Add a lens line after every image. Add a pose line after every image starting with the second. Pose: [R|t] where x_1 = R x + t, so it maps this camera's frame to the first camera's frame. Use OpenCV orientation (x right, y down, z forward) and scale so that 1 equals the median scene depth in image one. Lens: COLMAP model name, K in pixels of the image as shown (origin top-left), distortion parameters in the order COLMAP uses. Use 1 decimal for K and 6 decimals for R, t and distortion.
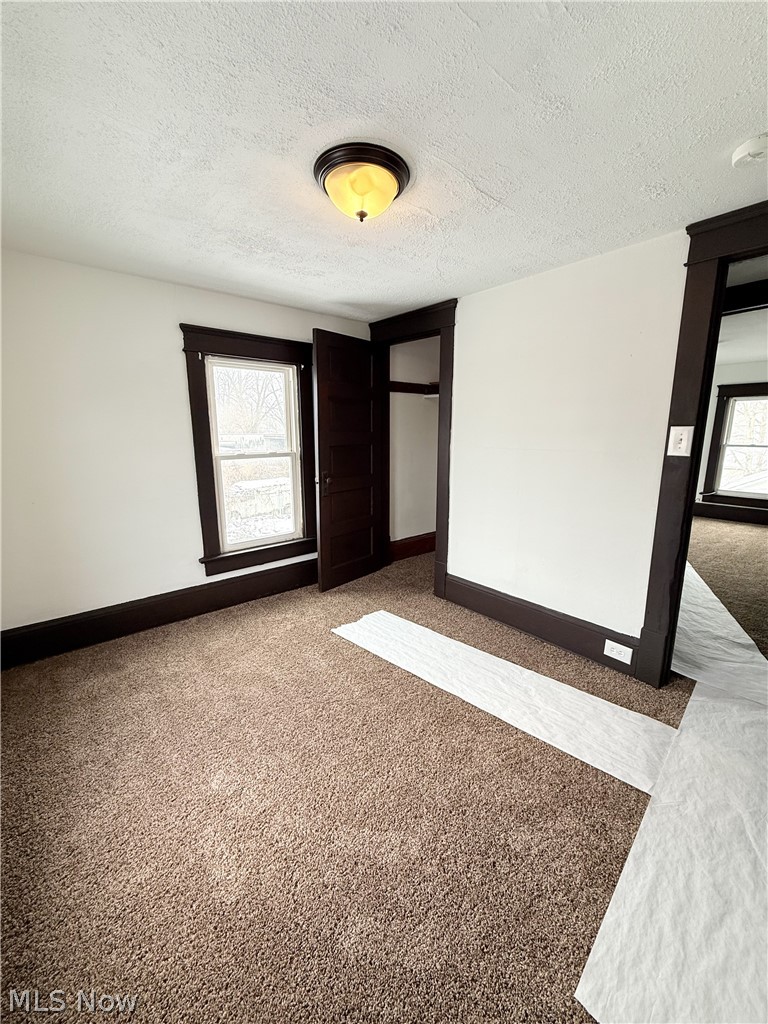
lens RADIAL K [[407.8, 0, 383.7], [0, 407.8, 508.7], [0, 0, 1]] dist [-0.001341, 0.000148]
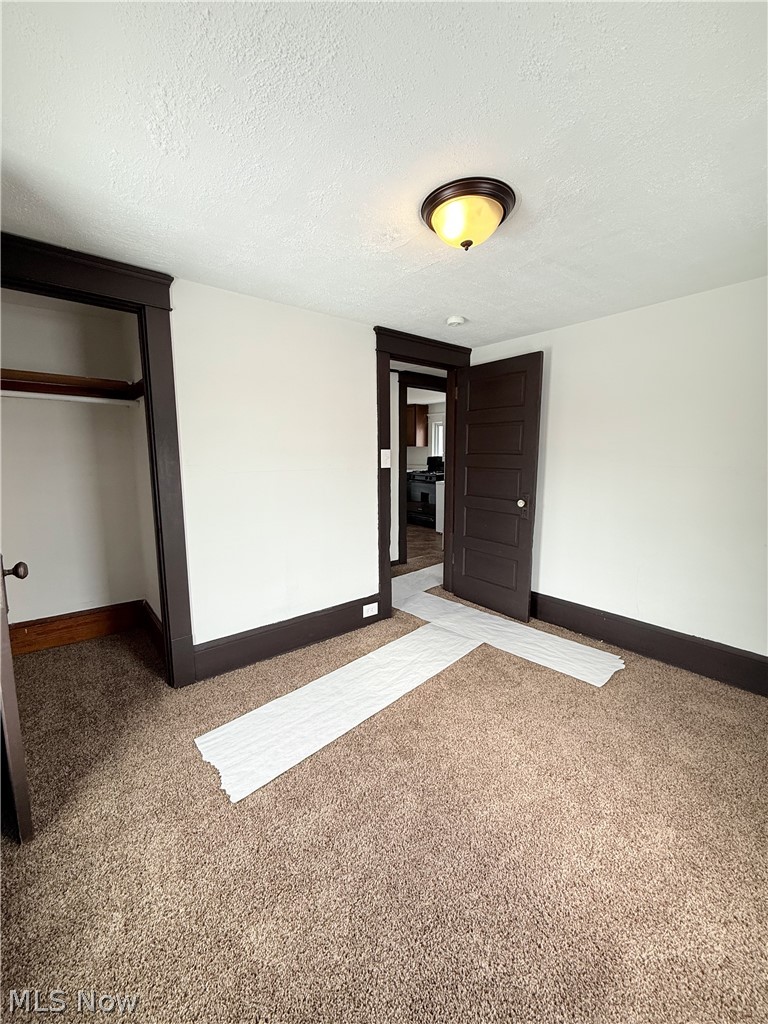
lens RADIAL K [[407.8, 0, 383.7], [0, 407.8, 508.7], [0, 0, 1]] dist [-0.001341, 0.000148]
pose [[0.007410, -0.132058, 0.991214, -0.760384], [0.189863, 0.973396, 0.128265, -0.156783], [-0.981783, 0.187245, 0.032286, 0.845369]]
